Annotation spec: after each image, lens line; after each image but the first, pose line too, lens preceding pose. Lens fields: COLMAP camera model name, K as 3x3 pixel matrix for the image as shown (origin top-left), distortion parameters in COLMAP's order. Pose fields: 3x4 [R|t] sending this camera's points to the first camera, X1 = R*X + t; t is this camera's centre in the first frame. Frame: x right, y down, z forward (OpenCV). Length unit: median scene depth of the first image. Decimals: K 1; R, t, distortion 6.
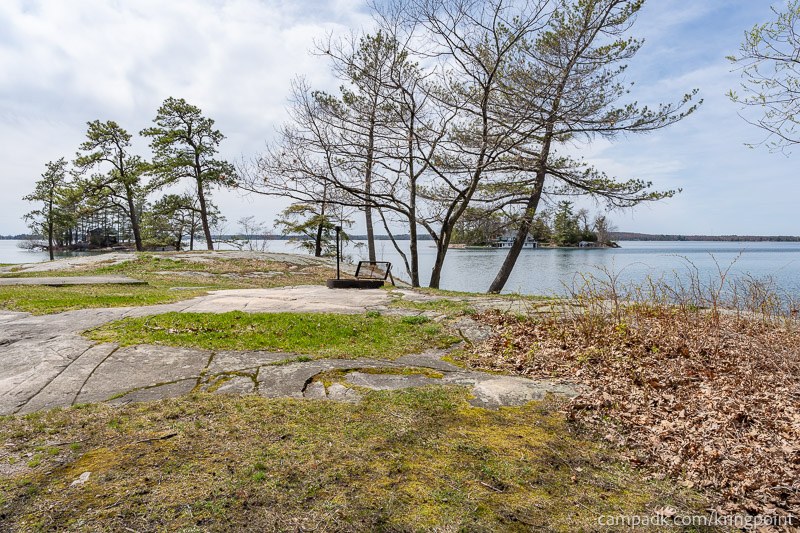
lens RADIAL K [[545.4, 0, 403.3], [0, 545.4, 269.1], [0, 0, 1]] dist [0.000337, 0.001660]
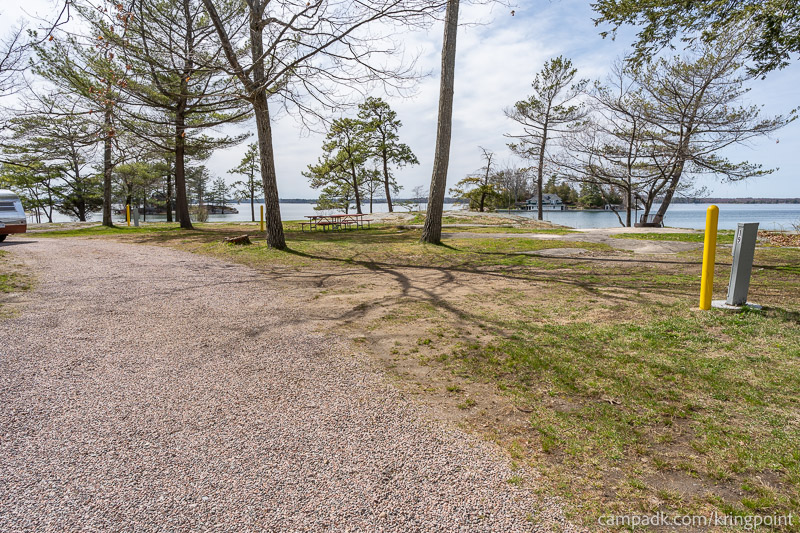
lens RADIAL K [[531.0, 0, 404.0], [0, 531.0, 263.0], [0, 0, 1]] dist [0.000730, 0.003906]
pose [[0.999566, 0.000908, -0.029441, -0.287916], [0.000827, 0.998266, 0.058858, 0.015118], [0.029443, -0.058856, 0.997832, -0.303725]]
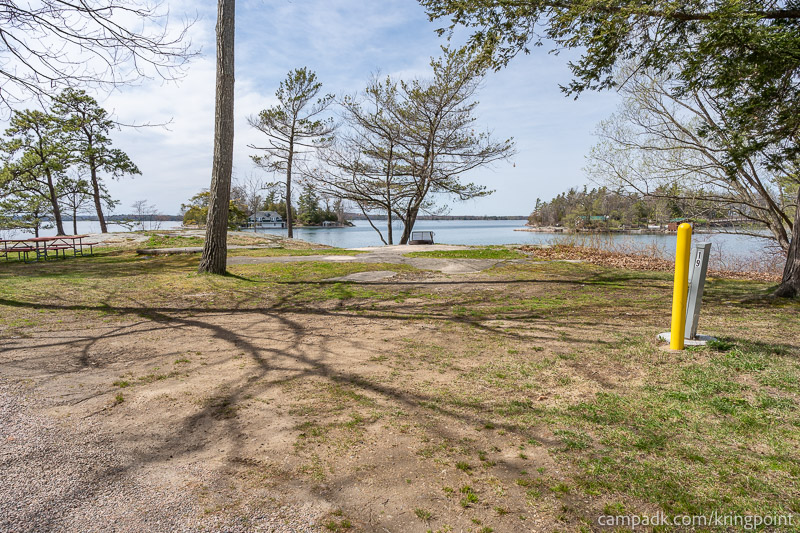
lens RADIAL K [[533.0, 0, 400.8], [0, 533.0, 266.7], [0, 0, 1]] dist [-0.001705, 0.004808]
pose [[0.885743, -0.045249, 0.461966, -0.329187], [0.029514, 0.998713, 0.041235, 0.009994], [-0.463237, -0.022889, 0.885939, -0.215573]]
